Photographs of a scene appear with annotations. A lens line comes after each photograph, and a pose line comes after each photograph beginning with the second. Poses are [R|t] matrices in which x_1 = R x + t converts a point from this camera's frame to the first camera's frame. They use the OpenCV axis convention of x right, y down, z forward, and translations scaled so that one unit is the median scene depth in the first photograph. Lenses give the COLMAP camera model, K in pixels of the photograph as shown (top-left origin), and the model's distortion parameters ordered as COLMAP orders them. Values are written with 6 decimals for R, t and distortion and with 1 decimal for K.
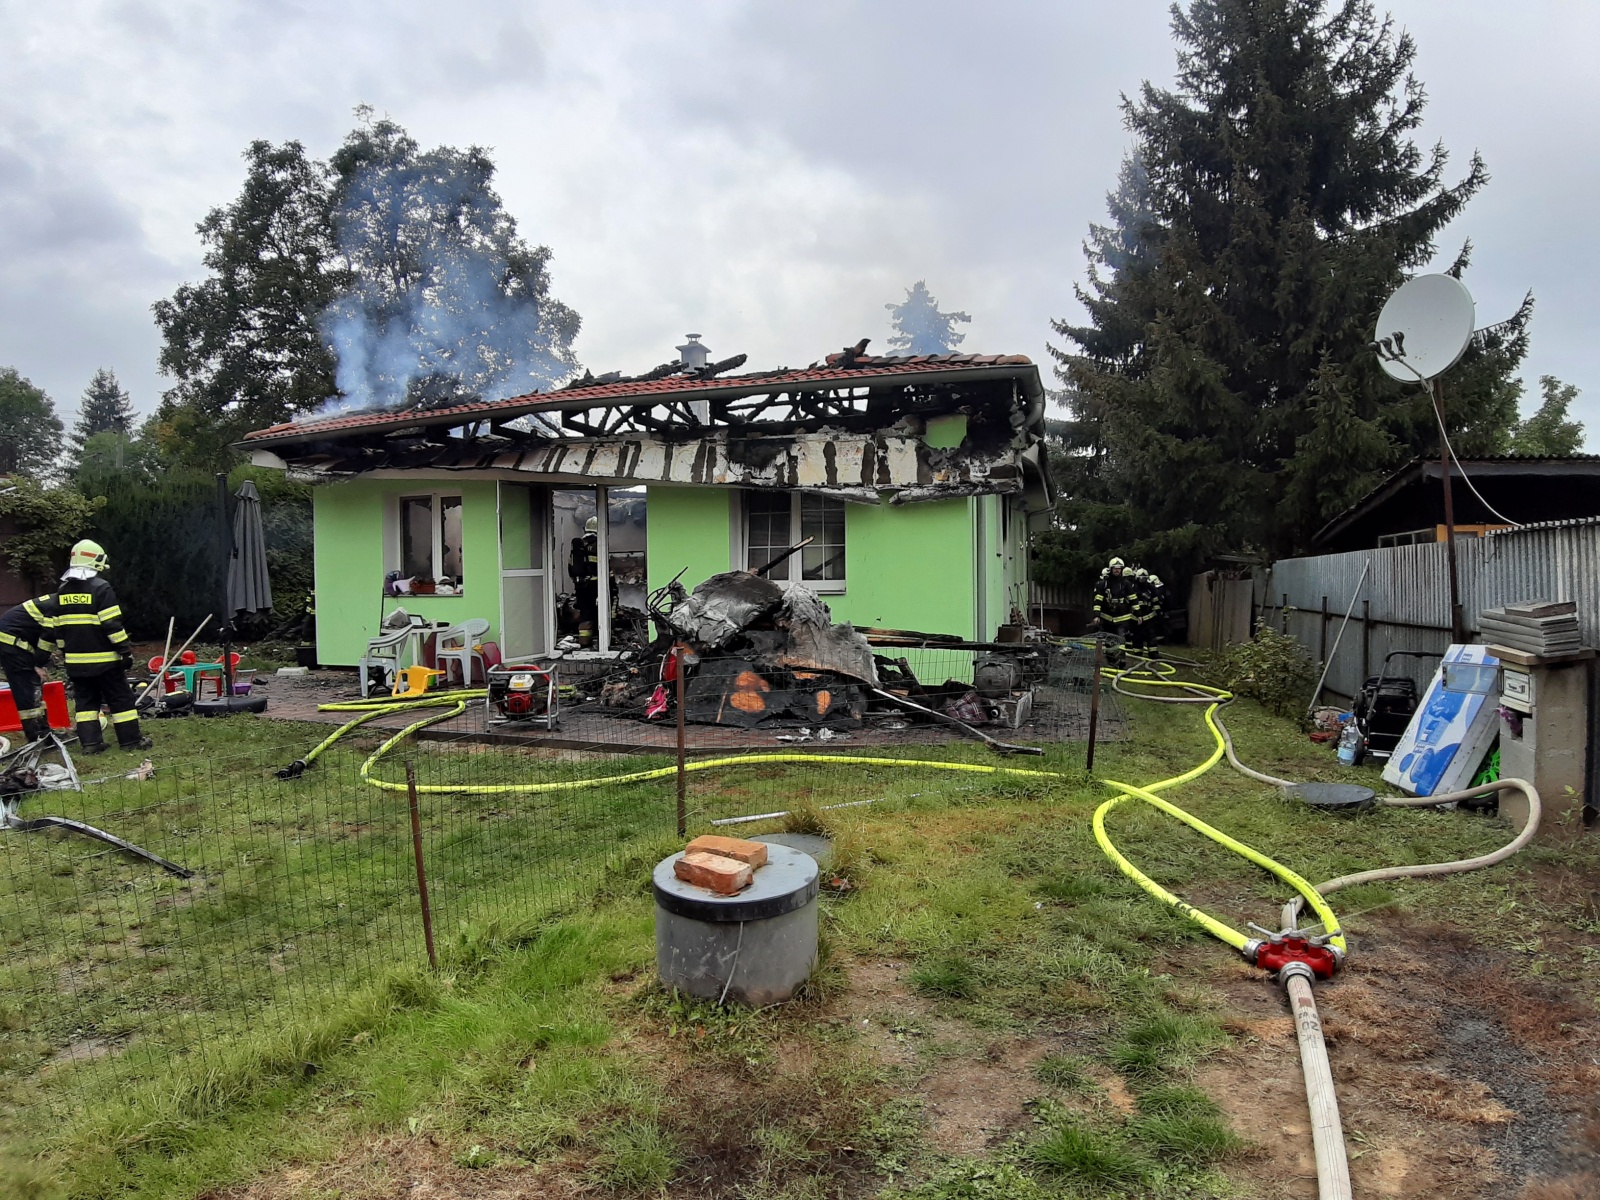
lens RADIAL K [[857.0, 0, 789.8], [0, 857.0, 607.1], [0, 0, 1]] dist [-0.118980, 0.004466]
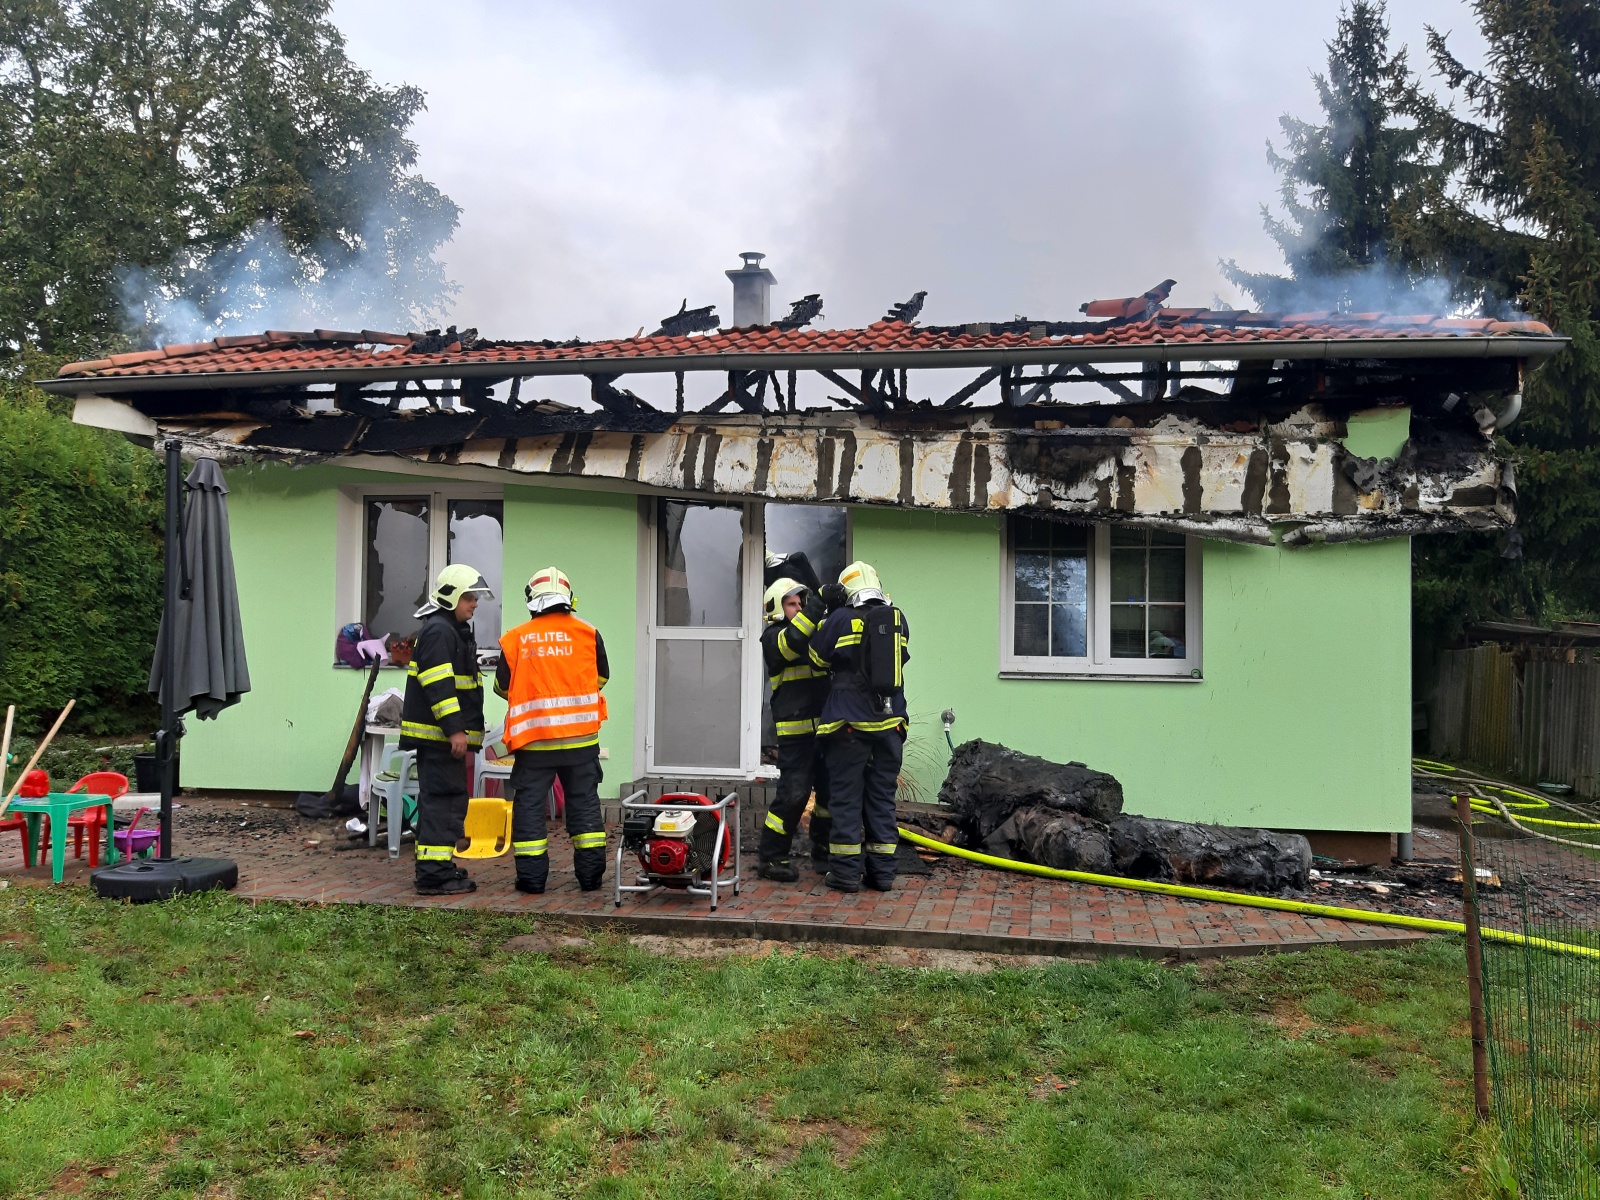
lens RADIAL K [[1311.6, 0, 807.6], [0, 1311.6, 607.0], [0, 0, 1]] dist [0.059790, -0.084532]
pose [[0.990456, 0.028341, 0.134888, -0.333871], [-0.020645, 0.998096, -0.058116, -0.010031], [-0.136278, 0.054777, 0.989155, 0.069357]]
